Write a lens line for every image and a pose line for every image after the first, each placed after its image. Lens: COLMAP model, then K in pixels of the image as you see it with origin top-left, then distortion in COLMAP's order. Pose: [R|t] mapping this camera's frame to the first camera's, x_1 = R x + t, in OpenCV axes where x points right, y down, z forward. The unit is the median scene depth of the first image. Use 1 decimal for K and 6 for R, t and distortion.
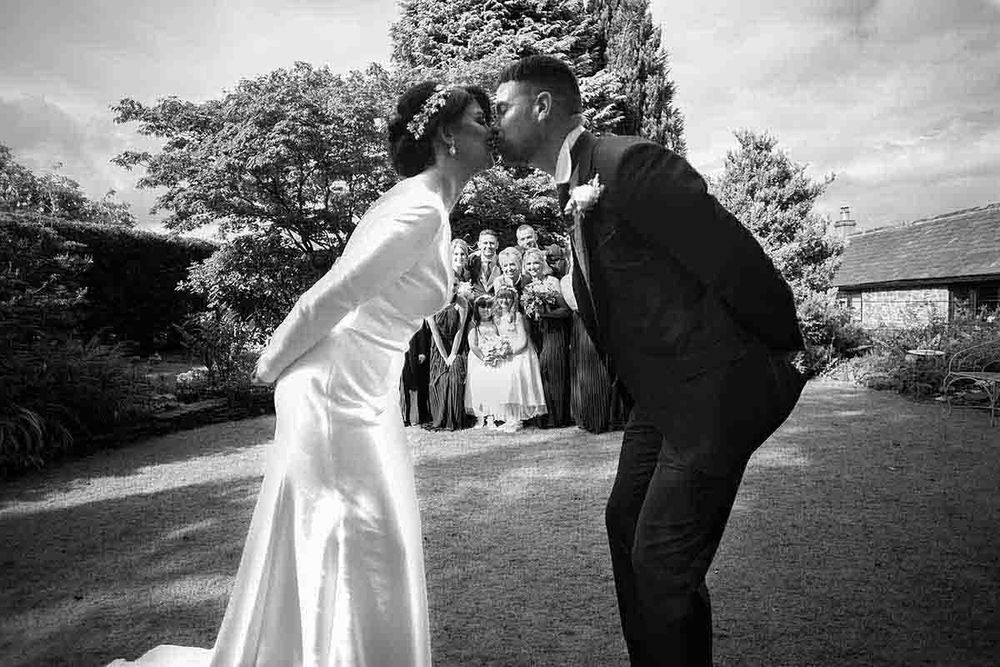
lens RADIAL K [[584.6, 0, 500.7], [0, 584.6, 293.3], [0, 0, 1]] dist [-0.006353, 0.000475]
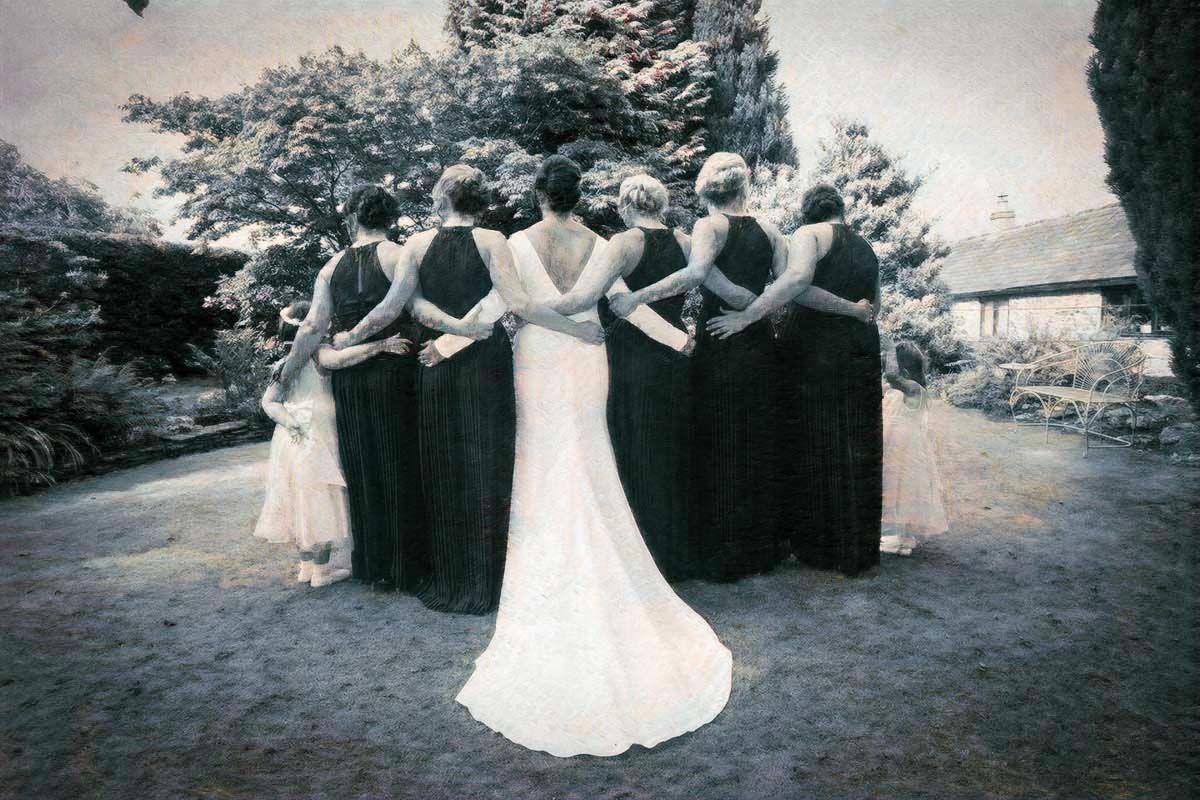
lens RADIAL K [[716.3, 0, 596.2], [0, 716.3, 350.7], [0, 0, 1]] dist [-0.002114, 0.002048]
pose [[0.999064, -0.010403, -0.041998, 0.087155], [0.013148, 0.997758, 0.065615, -0.001948], [0.041221, -0.066105, 0.996961, -0.077963]]
